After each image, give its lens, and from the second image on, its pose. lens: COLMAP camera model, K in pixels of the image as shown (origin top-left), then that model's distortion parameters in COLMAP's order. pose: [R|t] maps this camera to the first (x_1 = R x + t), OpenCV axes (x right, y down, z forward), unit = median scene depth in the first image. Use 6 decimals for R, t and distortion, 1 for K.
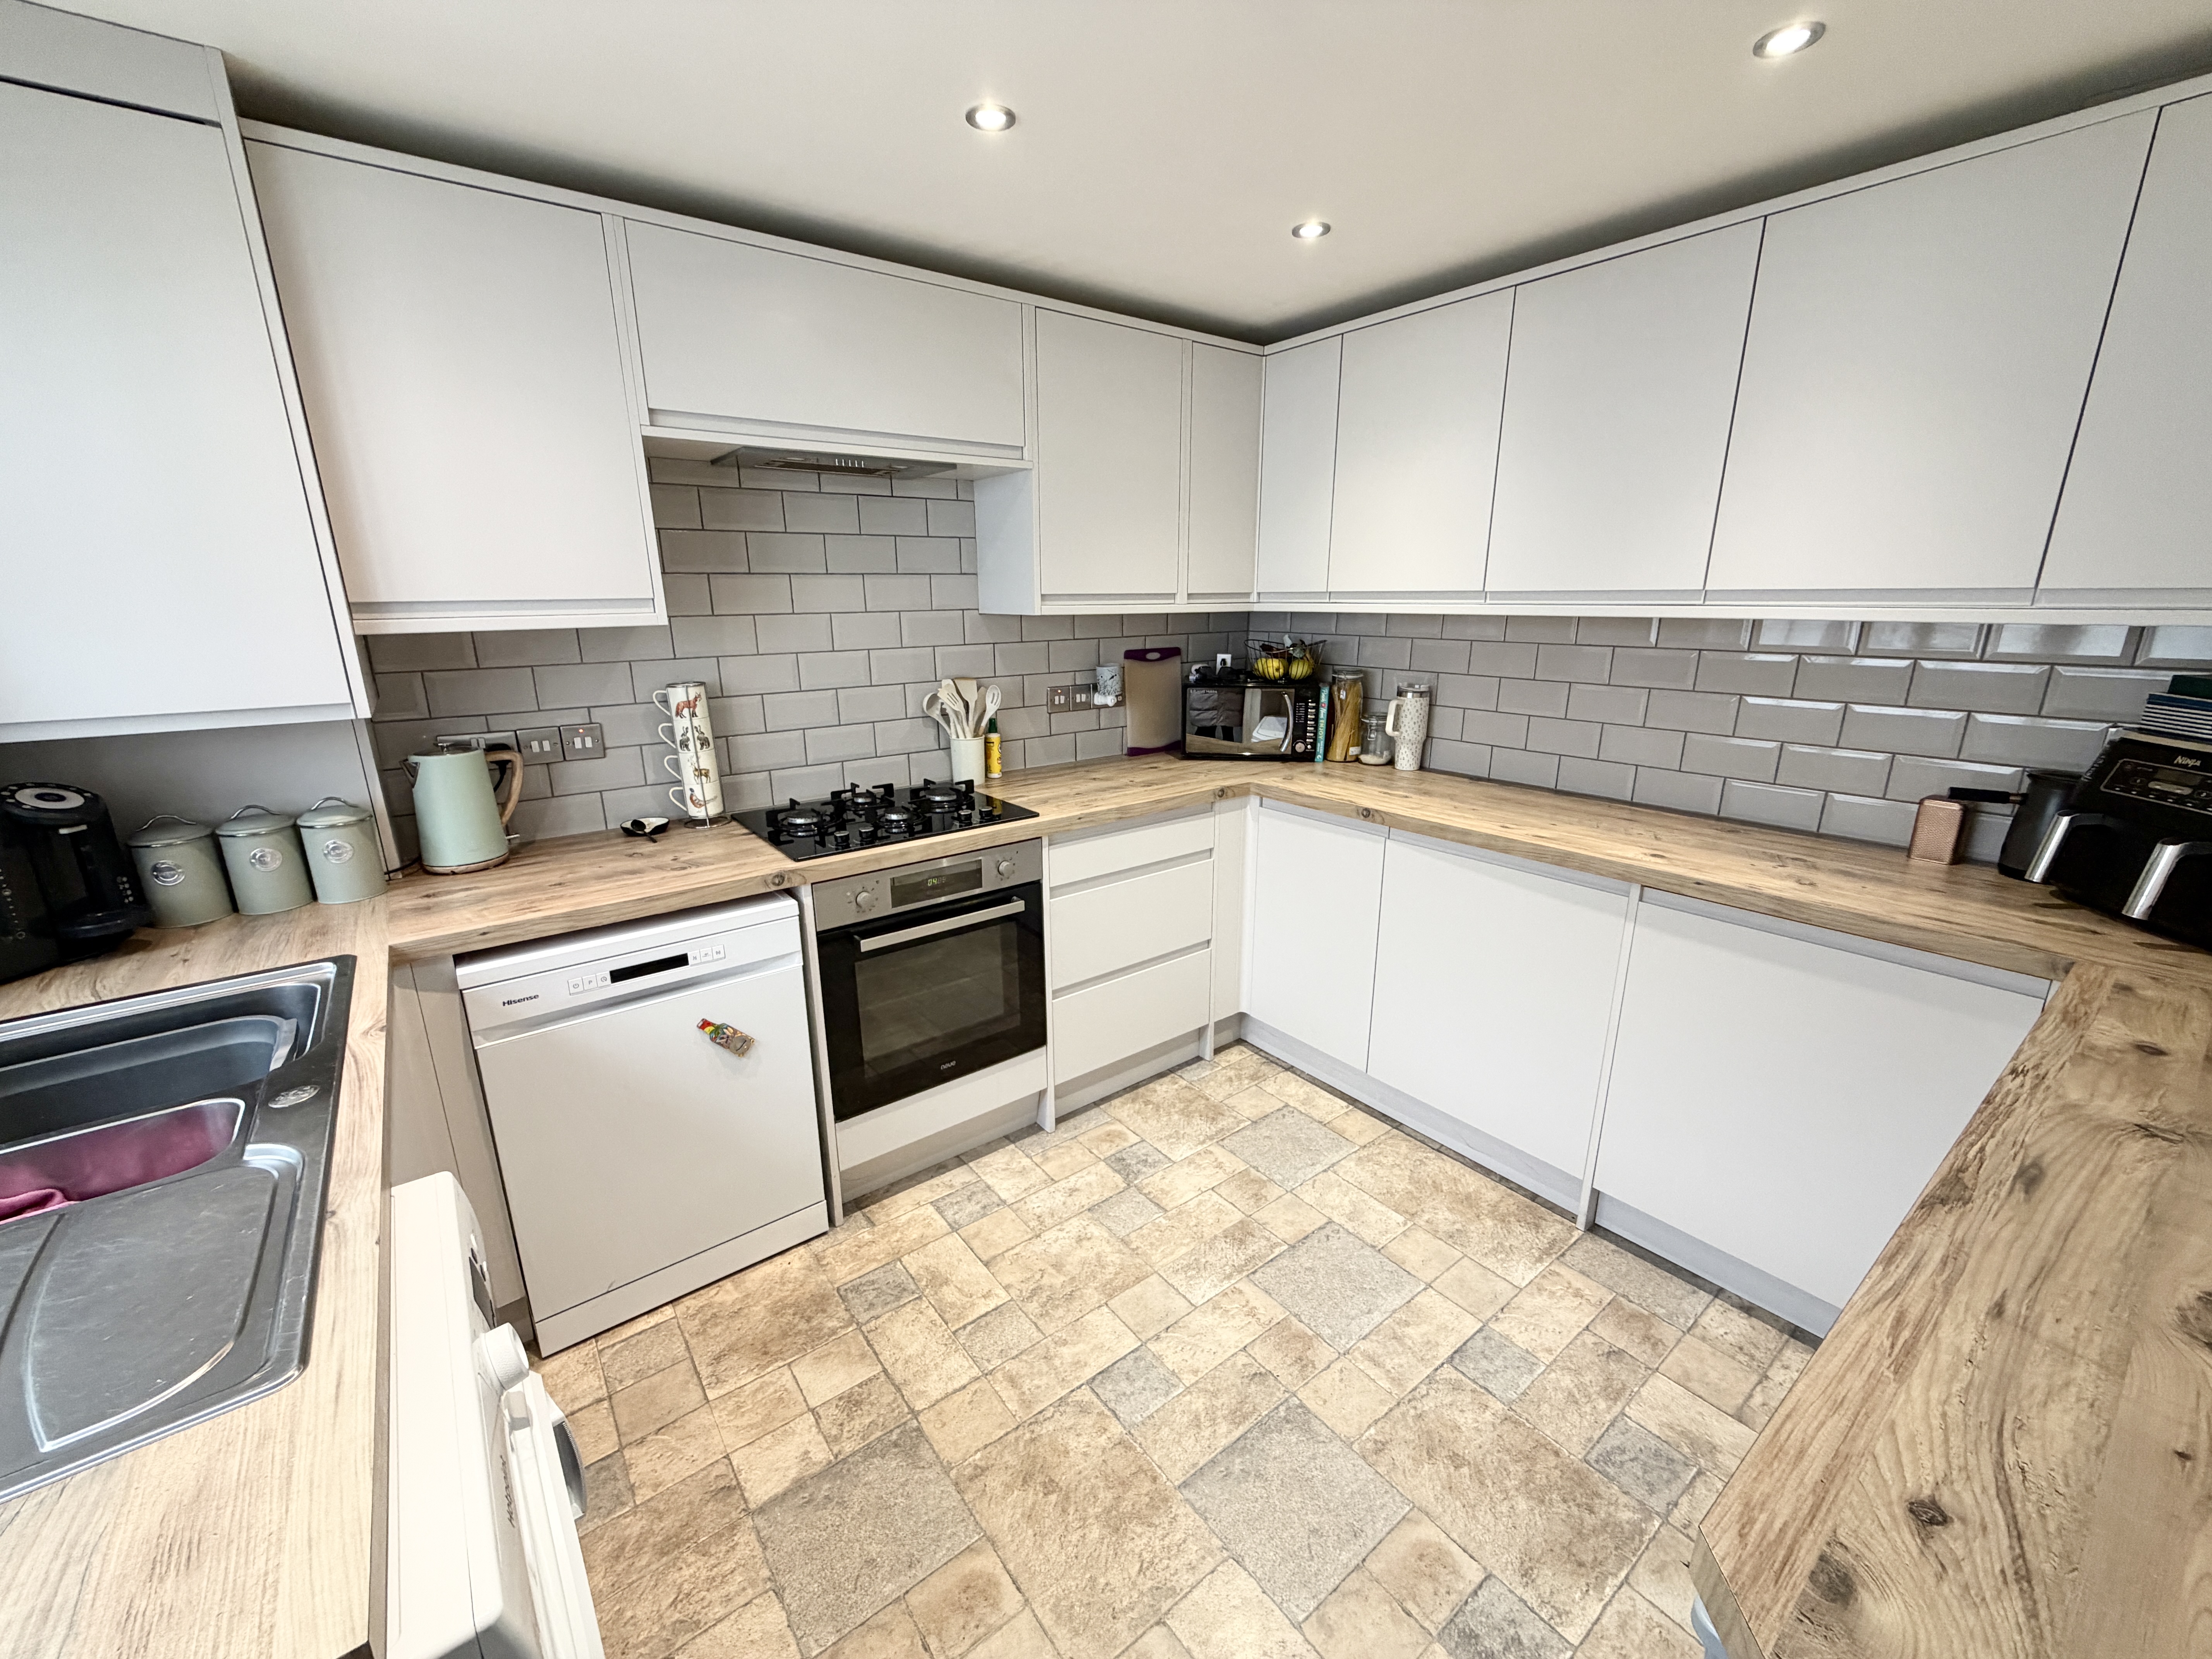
lens RADIAL K [[884.3, 0, 1098.4], [0, 884.3, 833.8], [0, 0, 1]] dist [-0.001135, 0.000427]
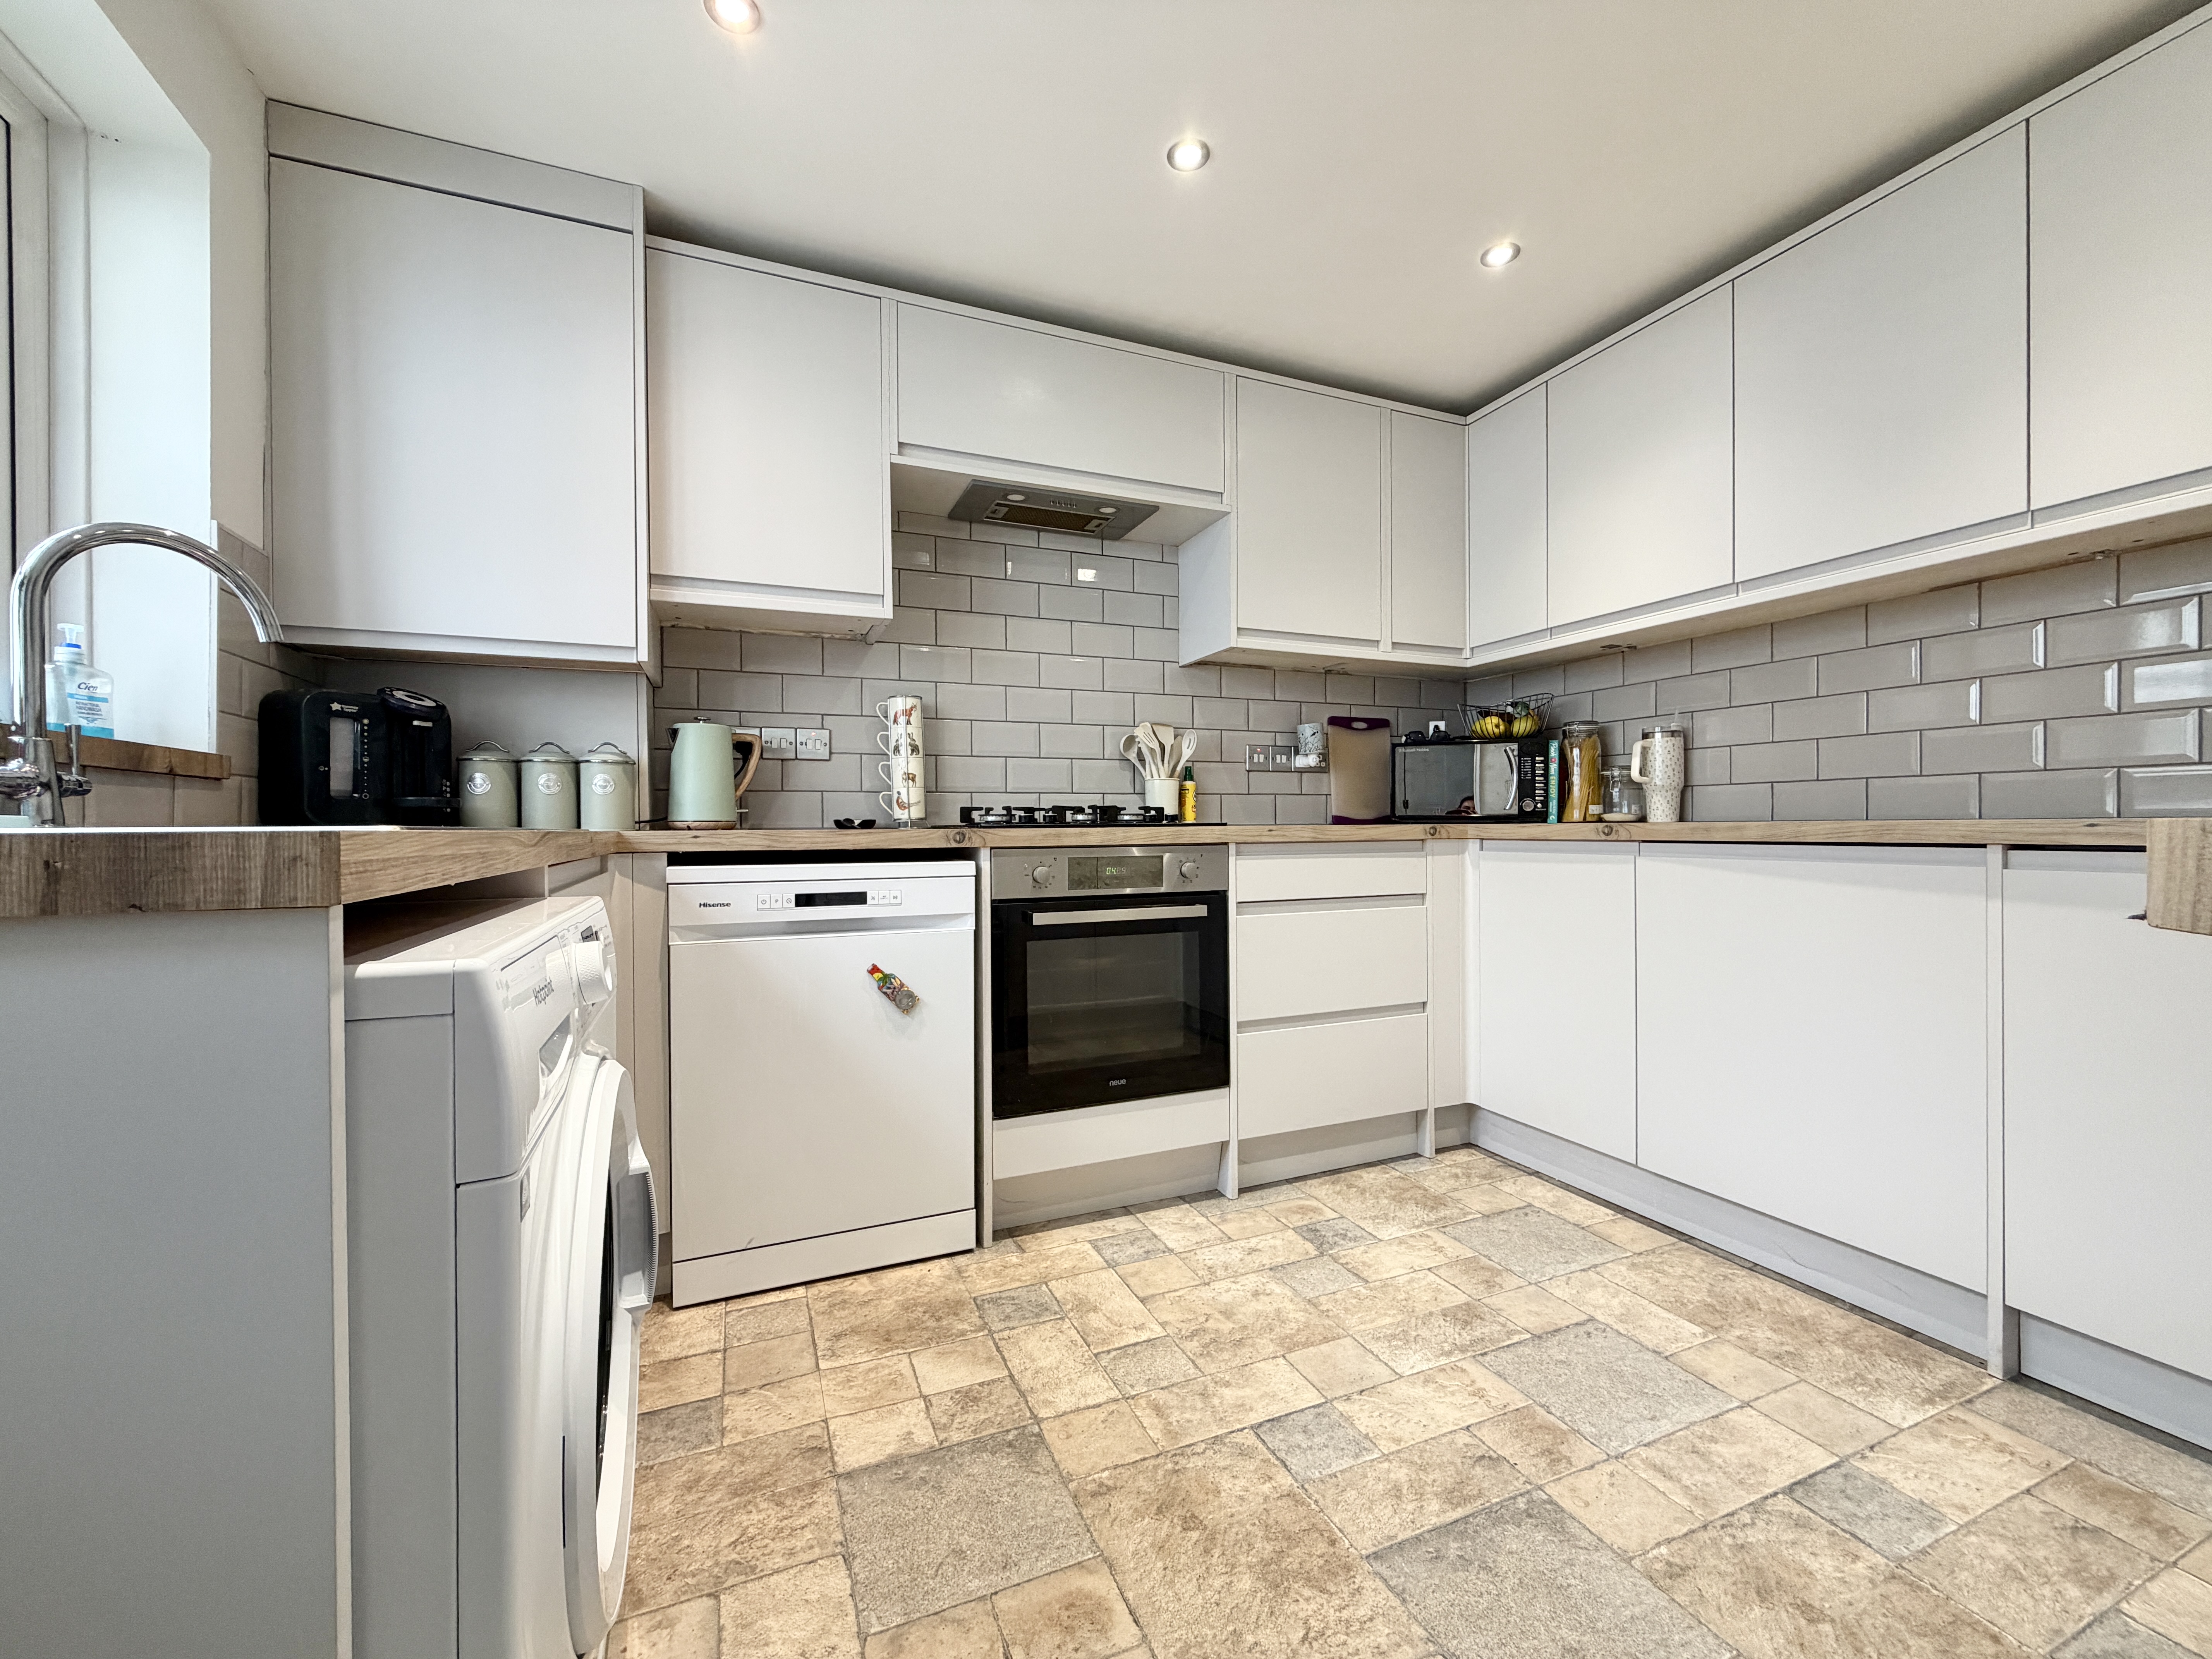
lens RADIAL K [[884.3, 0, 1094.4], [0, 884.3, 828.1], [0, 0, 1]] dist [-0.001135, 0.000427]
pose [[0.967099, 0.002118, -0.254390, 0.045281], [-0.067824, 0.965919, -0.249799, 0.277856], [0.245191, 0.258834, 0.934284, 0.083365]]
